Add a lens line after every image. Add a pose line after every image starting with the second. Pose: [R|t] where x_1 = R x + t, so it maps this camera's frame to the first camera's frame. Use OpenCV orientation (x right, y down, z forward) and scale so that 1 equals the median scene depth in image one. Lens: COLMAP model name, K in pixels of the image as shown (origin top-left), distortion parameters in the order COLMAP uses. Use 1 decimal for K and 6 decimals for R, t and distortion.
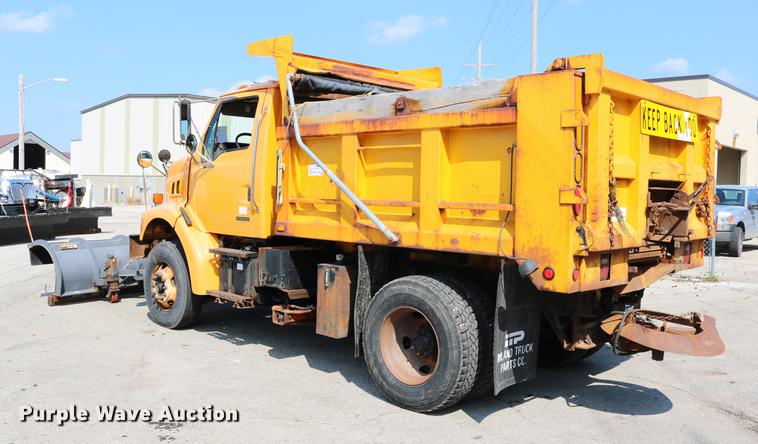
lens RADIAL K [[682.6, 0, 379.0], [0, 682.6, 222.0], [0, 0, 1]] dist [-0.121221, 0.016458]
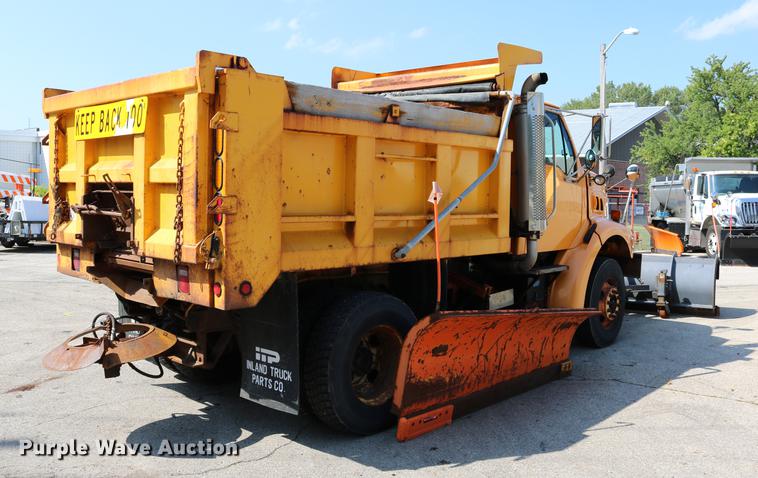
lens RADIAL K [[712.6, 0, 379.0], [0, 712.6, 239.0], [0, 0, 1]] dist [-0.128611, 0.010322]
pose [[0.033832, 0.050638, -0.998144, 1.375077], [-0.066301, 0.996629, 0.048314, -0.054419], [0.997226, 0.064544, 0.037076, 1.305911]]
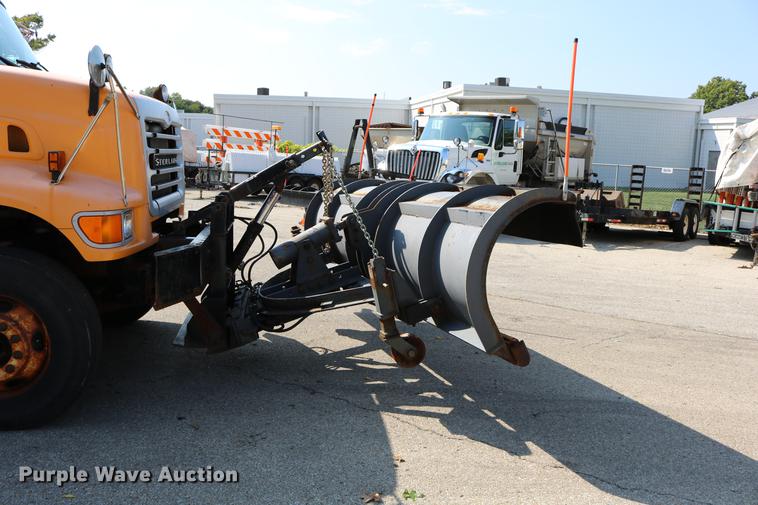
lens RADIAL K [[636.6, 0, 379.0], [0, 636.6, 252.5], [0, 0, 1]] dist [-0.179819, 0.163922]
pose [[-0.603397, 0.092341, -0.792076, 0.084541], [-0.083372, 0.980524, 0.177823, -0.115080], [0.793070, 0.173335, -0.583947, 2.574361]]
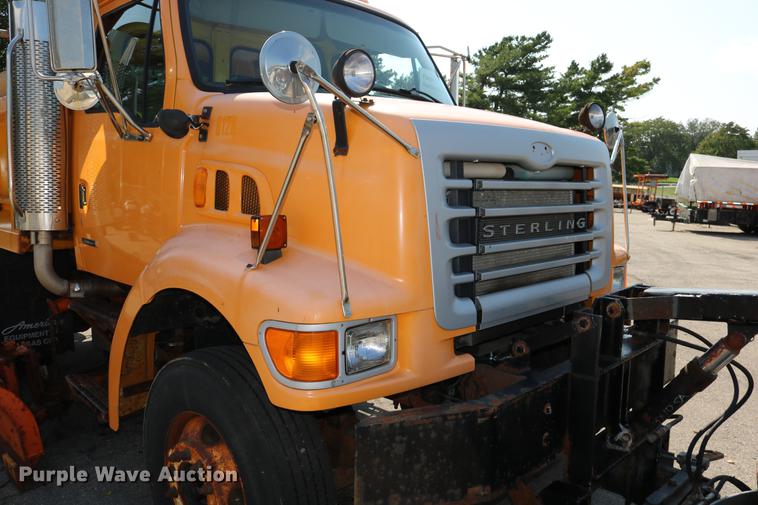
lens RADIAL K [[624.4, 0, 379.0], [0, 624.4, 252.5], [0, 0, 1]] dist [-0.156902, 0.132691]
pose [[-0.999774, -0.021253, -0.000826, -0.302138], [-0.021088, 0.985472, 0.168526, -0.124133], [-0.002768, 0.168505, -0.985697, 2.314006]]
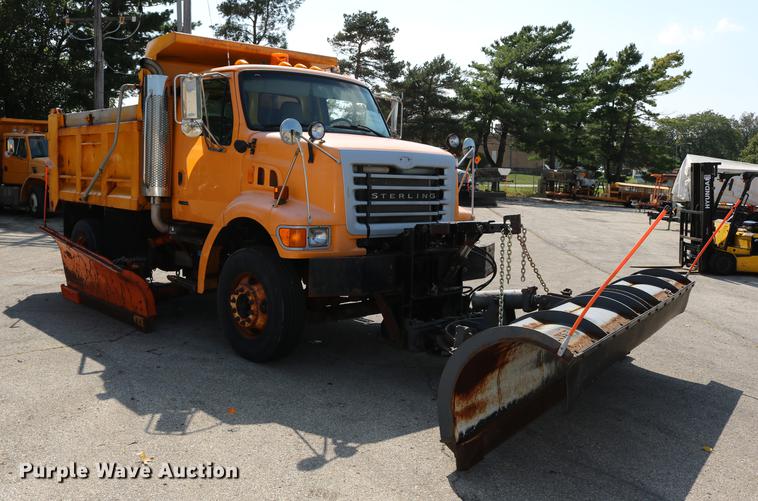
lens RADIAL K [[695.9, 0, 342.9], [0, 695.9, 251.3], [0, 0, 1]] dist [-0.110100, 0.002410]
pose [[-0.996088, -0.048984, 0.073542, -0.420221], [-0.036235, 0.985520, 0.165641, -0.165789], [-0.080591, 0.162328, -0.983440, 3.046119]]
